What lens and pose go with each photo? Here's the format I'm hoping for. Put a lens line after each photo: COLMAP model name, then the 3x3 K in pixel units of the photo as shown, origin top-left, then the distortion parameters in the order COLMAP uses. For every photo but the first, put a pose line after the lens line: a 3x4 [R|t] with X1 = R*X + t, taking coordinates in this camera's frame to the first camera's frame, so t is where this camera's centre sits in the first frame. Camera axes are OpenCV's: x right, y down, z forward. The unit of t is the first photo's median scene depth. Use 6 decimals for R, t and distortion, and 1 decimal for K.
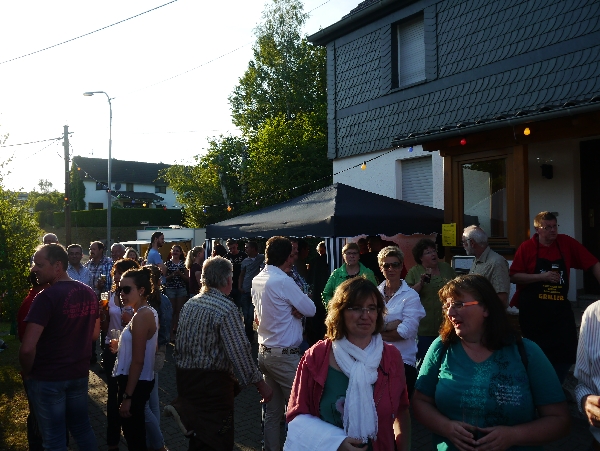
lens RADIAL K [[484.9, 0, 300.0], [0, 484.9, 225.5], [0, 0, 1]] dist [-0.009092, 0.008710]
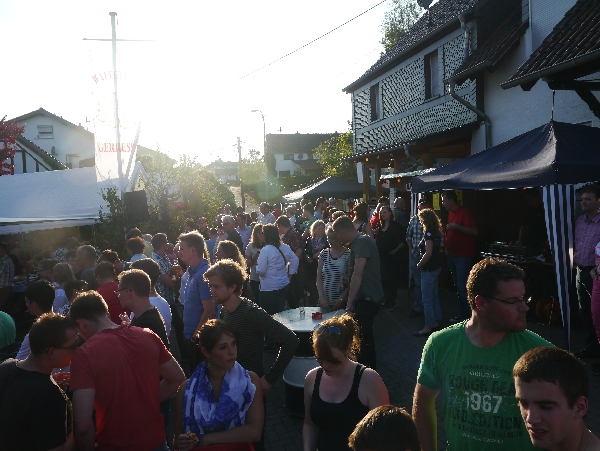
lens RADIAL K [[483.5, 0, 300.0], [0, 483.5, 225.5], [0, 0, 1]] dist [-0.001568, 0.002869]
pose [[0.922350, -0.012474, -0.386155, 0.182308], [0.046599, 0.995774, 0.079138, -0.010173], [0.383536, -0.090988, 0.919033, -0.251669]]
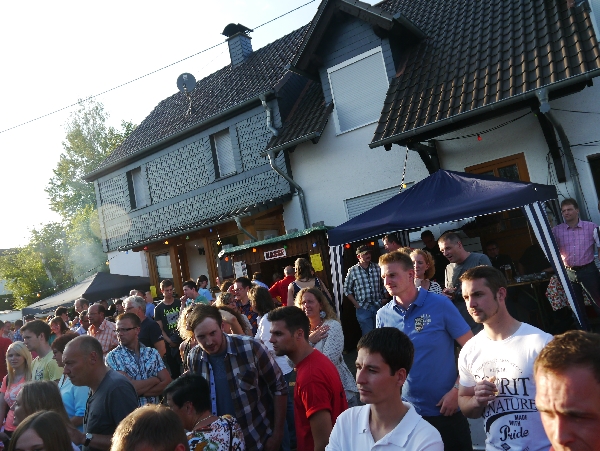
lens RADIAL K [[492.3, 0, 300.0], [0, 492.3, 225.5], [0, 0, 1]] dist [-0.061241, 0.046616]
pose [[0.944447, -0.131901, 0.301036, 0.059932], [0.162088, 0.983728, -0.077497, 0.001092], [-0.285916, 0.121986, 0.950459, -0.216910]]
